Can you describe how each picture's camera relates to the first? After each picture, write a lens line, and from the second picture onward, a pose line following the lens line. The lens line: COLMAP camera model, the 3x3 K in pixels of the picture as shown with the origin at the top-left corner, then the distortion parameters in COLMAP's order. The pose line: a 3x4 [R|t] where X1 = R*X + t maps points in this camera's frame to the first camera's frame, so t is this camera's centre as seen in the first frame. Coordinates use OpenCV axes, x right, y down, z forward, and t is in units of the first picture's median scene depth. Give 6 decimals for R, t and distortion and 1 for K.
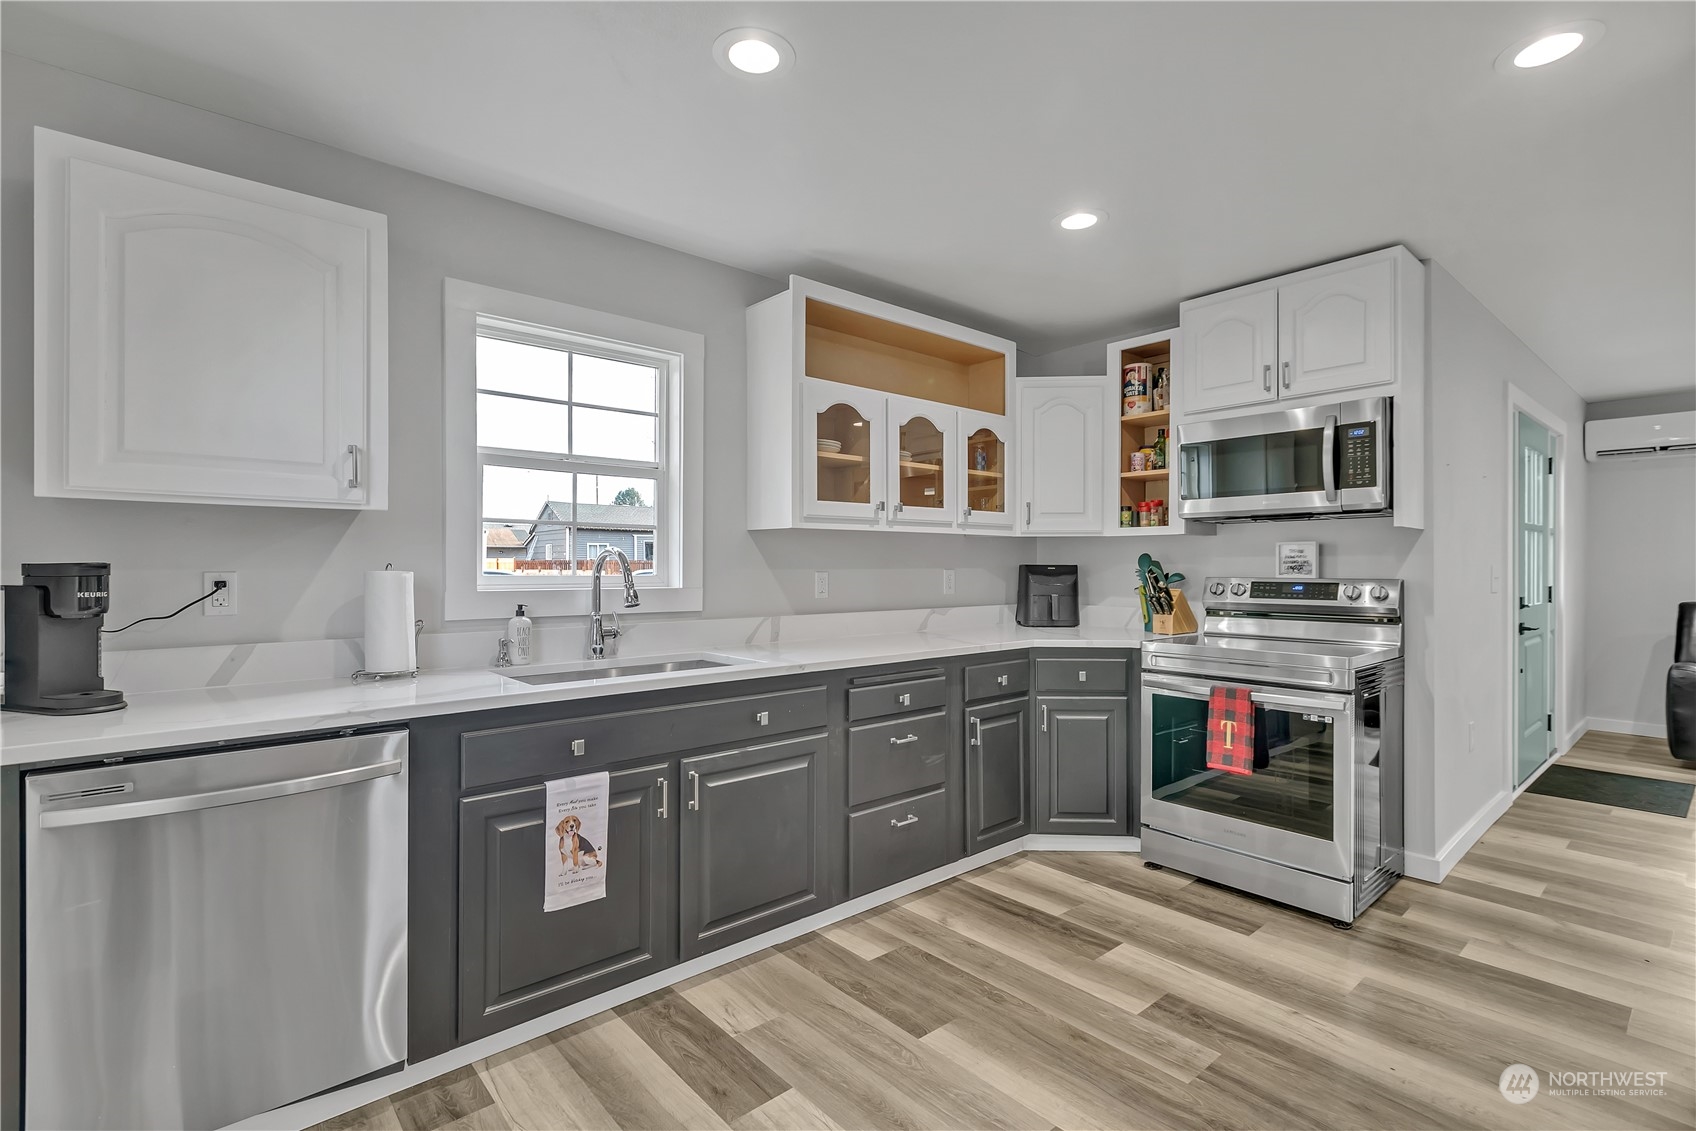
lens RADIAL K [[787.6, 0, 848.0], [0, 787.6, 565.5], [0, 0, 1]] dist [0.000867, 0.000221]
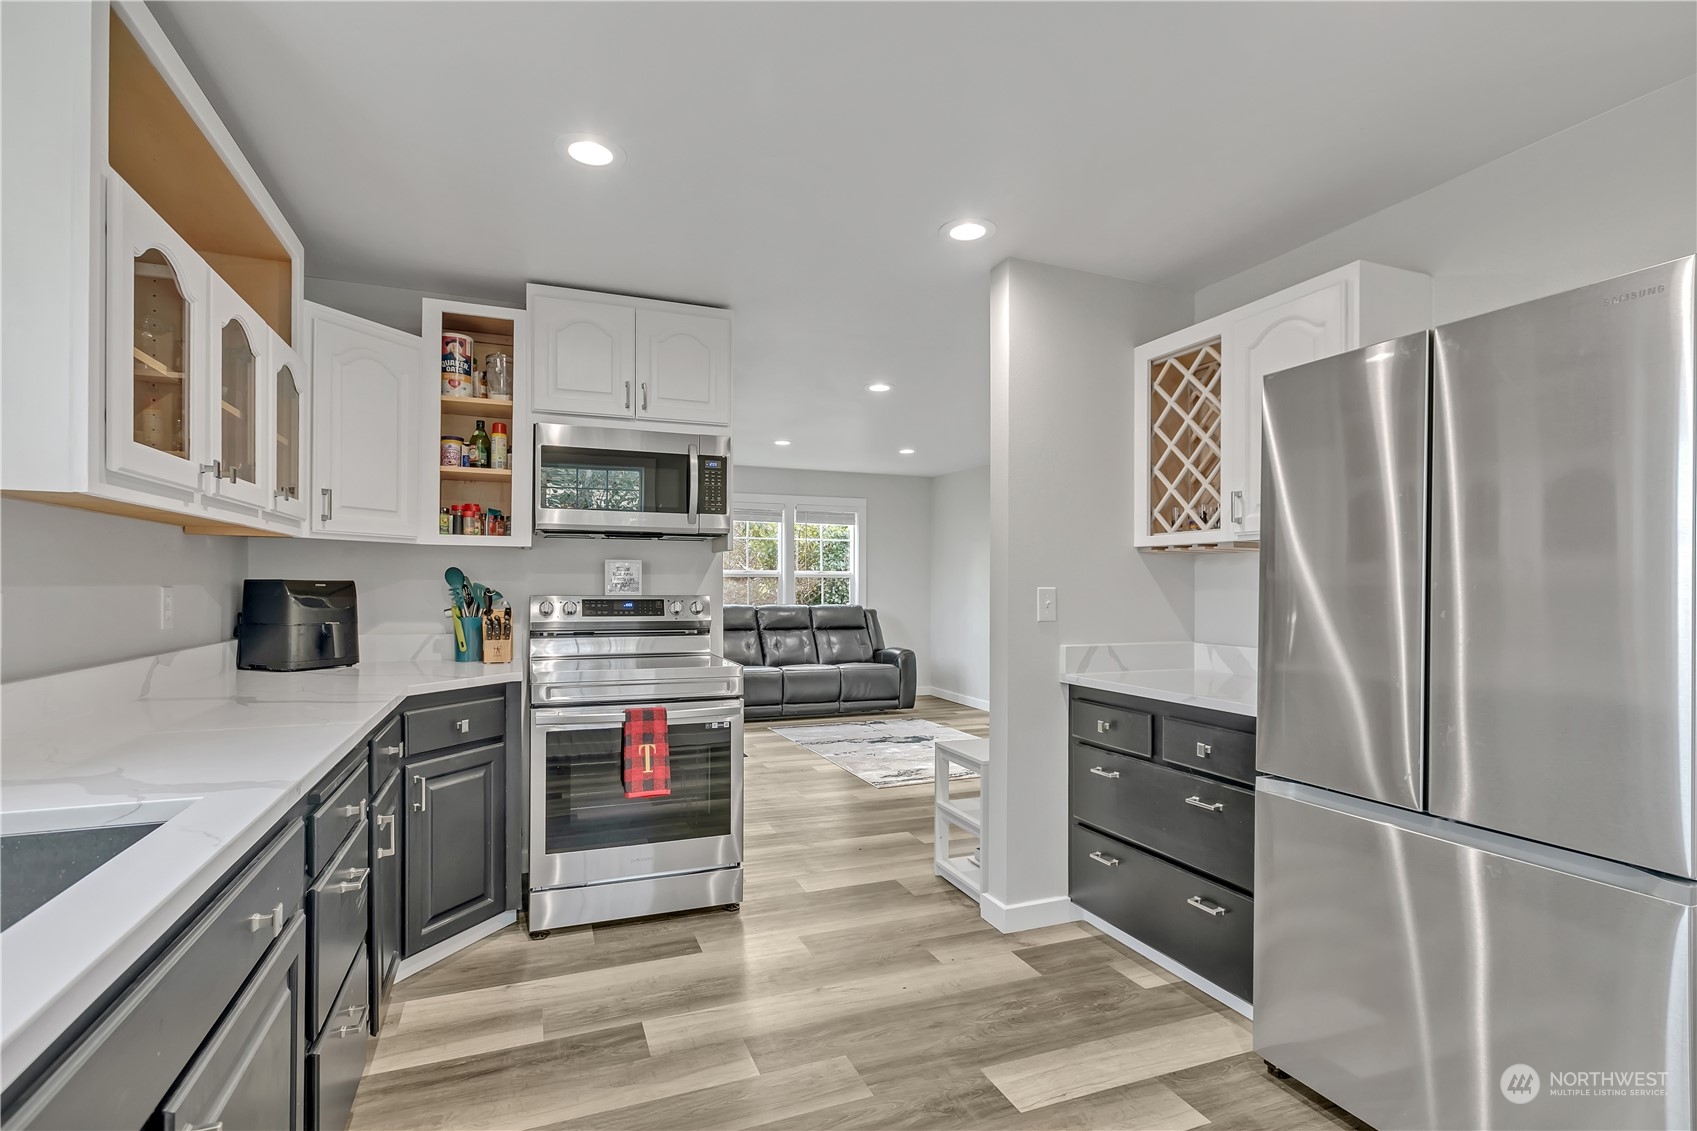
lens RADIAL K [[793.8, 0, 845.3], [0, 793.8, 579.1], [0, 0, 1]] dist [0.001461, 0.000469]
pose [[0.327435, 0.009189, 0.944829, -0.334597], [-0.005576, 0.999954, -0.007793, 0.001381], [-0.944857, -0.002717, 0.327471, 0.425102]]
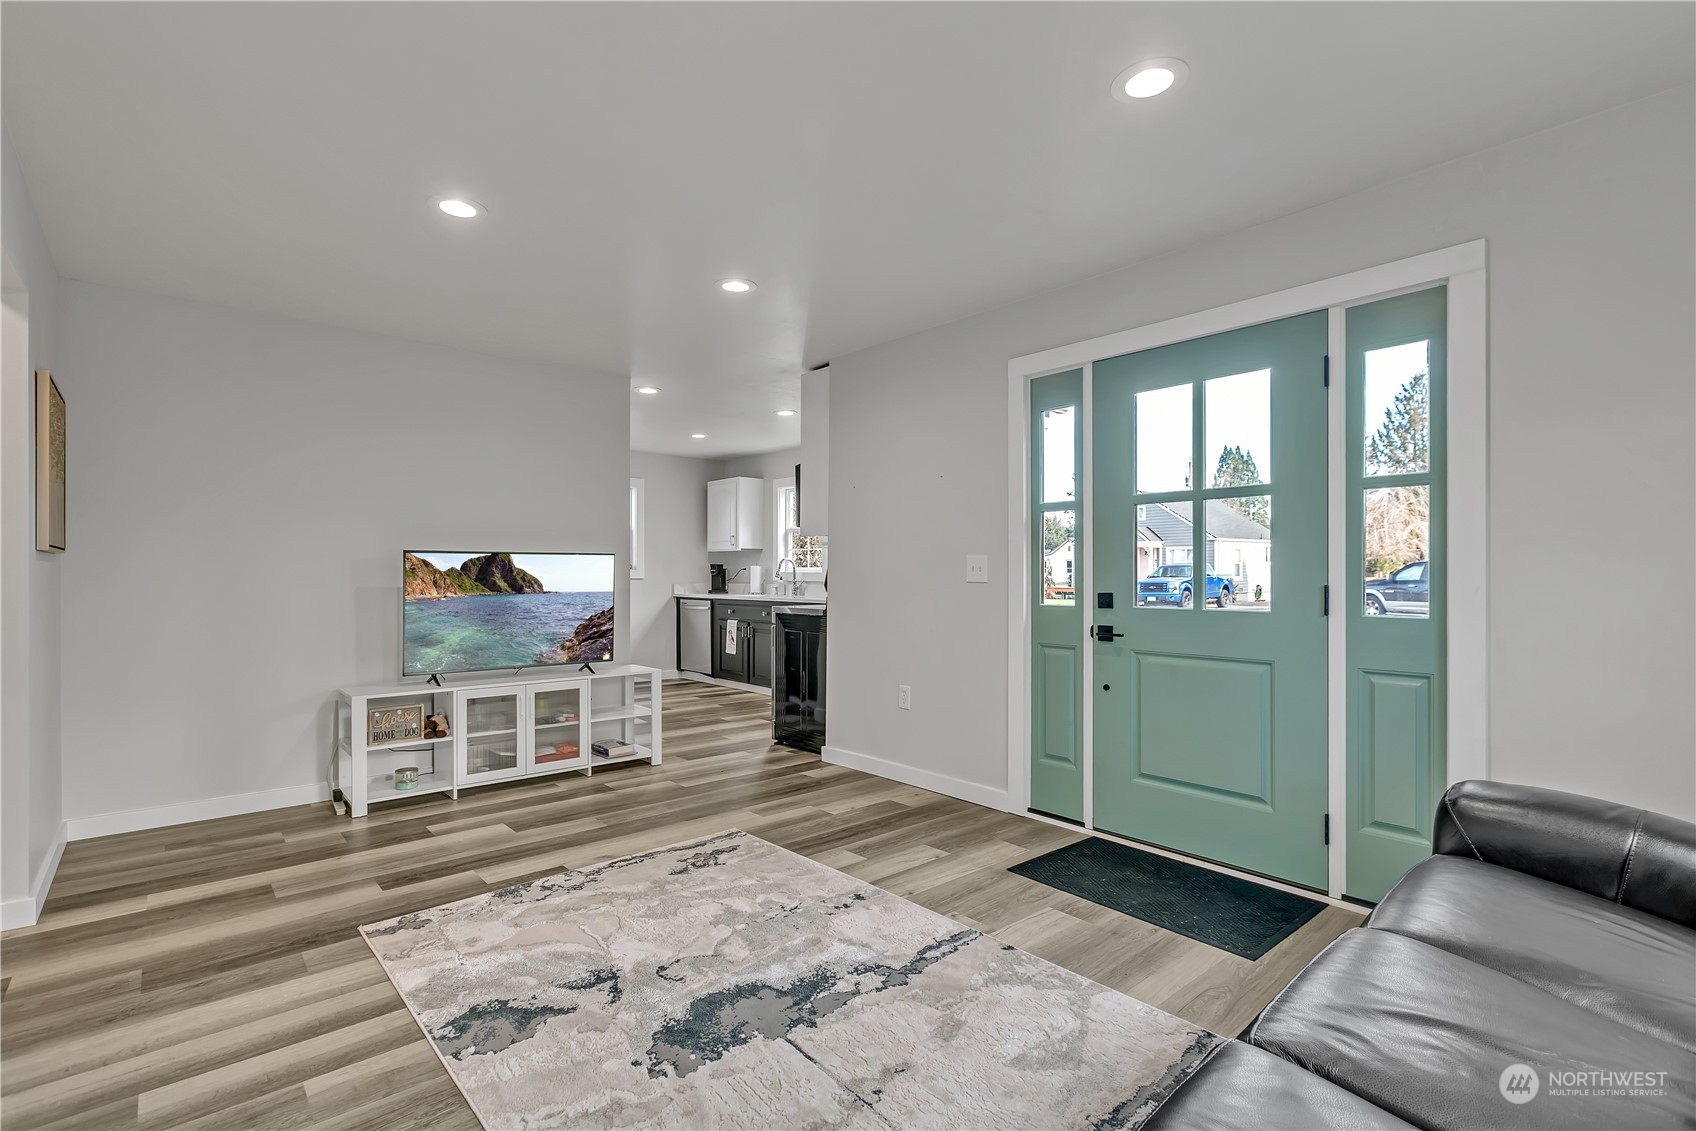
lens RADIAL K [[785.9, 0, 810.5], [0, 785.9, 576.3], [0, 0, 1]] dist [0.000048, -0.000098]
pose [[-0.047694, 0.004341, -0.998853, 2.241300], [0.001217, 0.999990, 0.004288, 0.027862], [0.998861, -0.001011, -0.047699, 1.026009]]
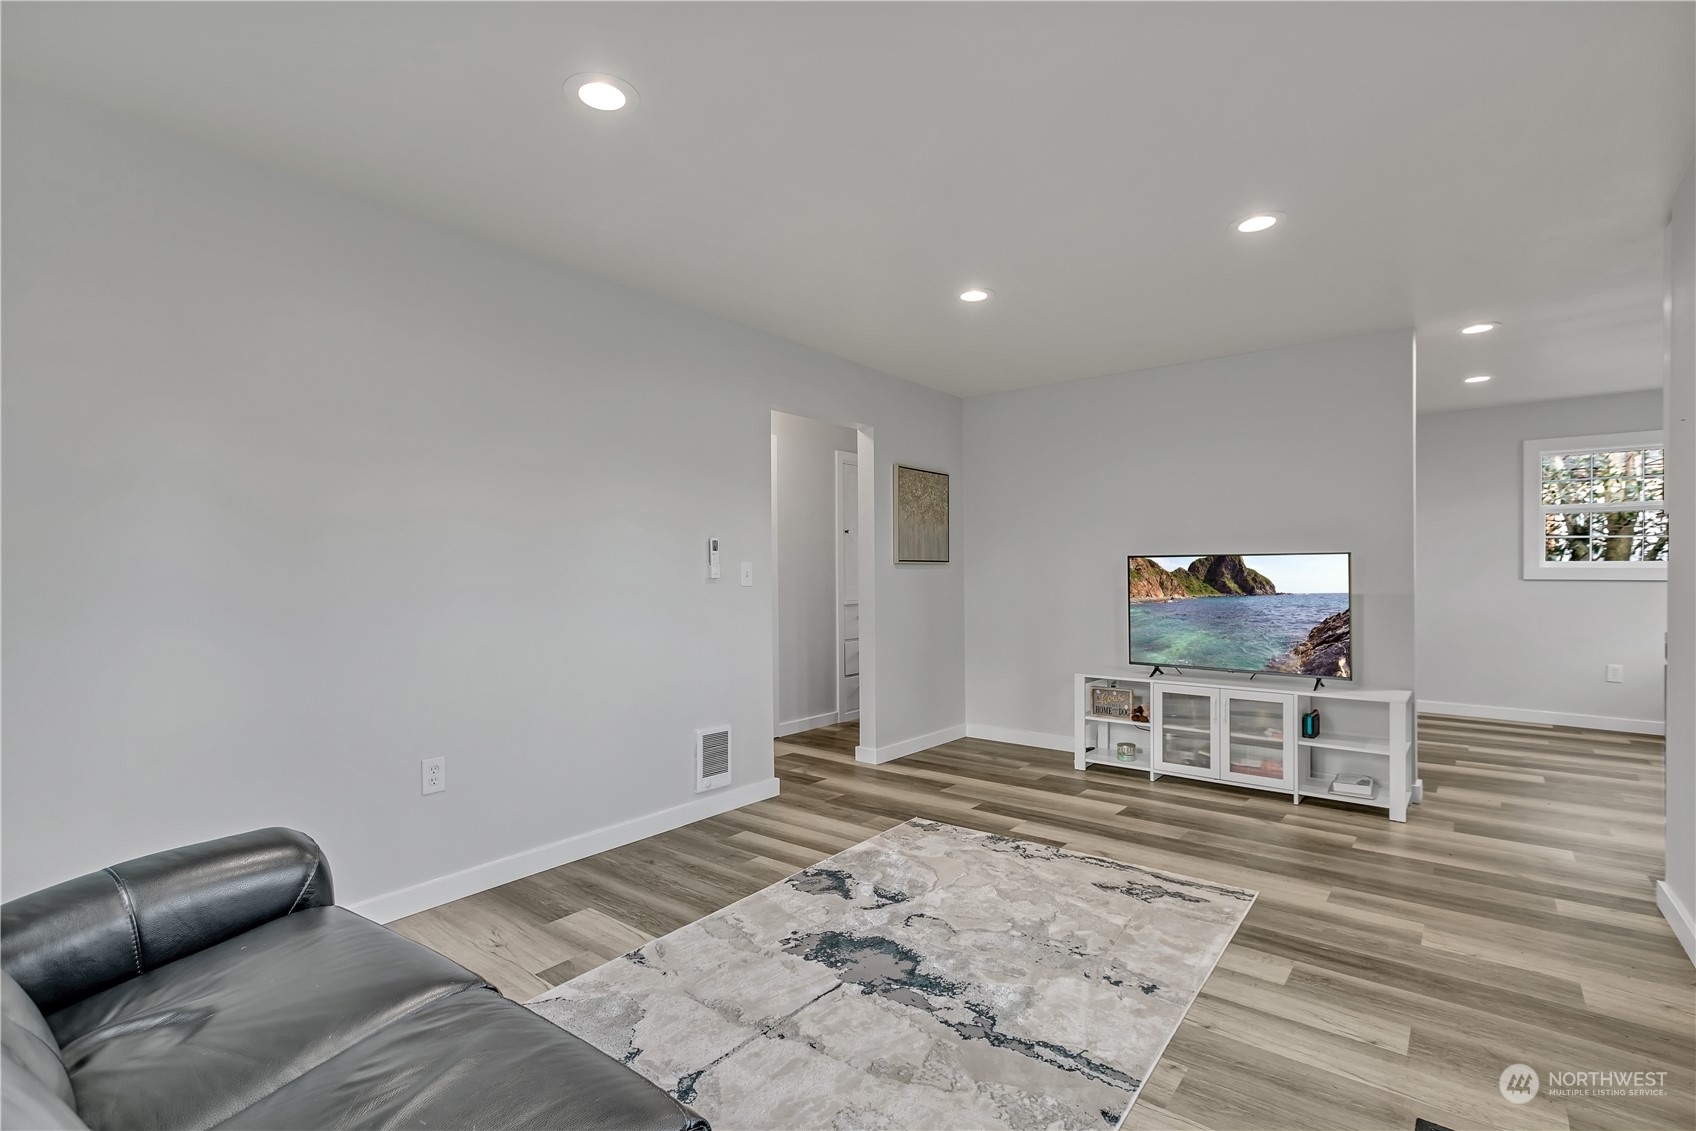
lens RADIAL K [[762.2, 0, 854.0], [0, 762.2, 564.0], [0, 0, 1]] dist [-0.000213, 0.000060]
pose [[-0.986320, 0.004934, -0.164766, 1.737501], [0.006998, 0.999904, -0.011948, 0.018836], [0.164691, -0.012938, -0.986260, 1.660601]]
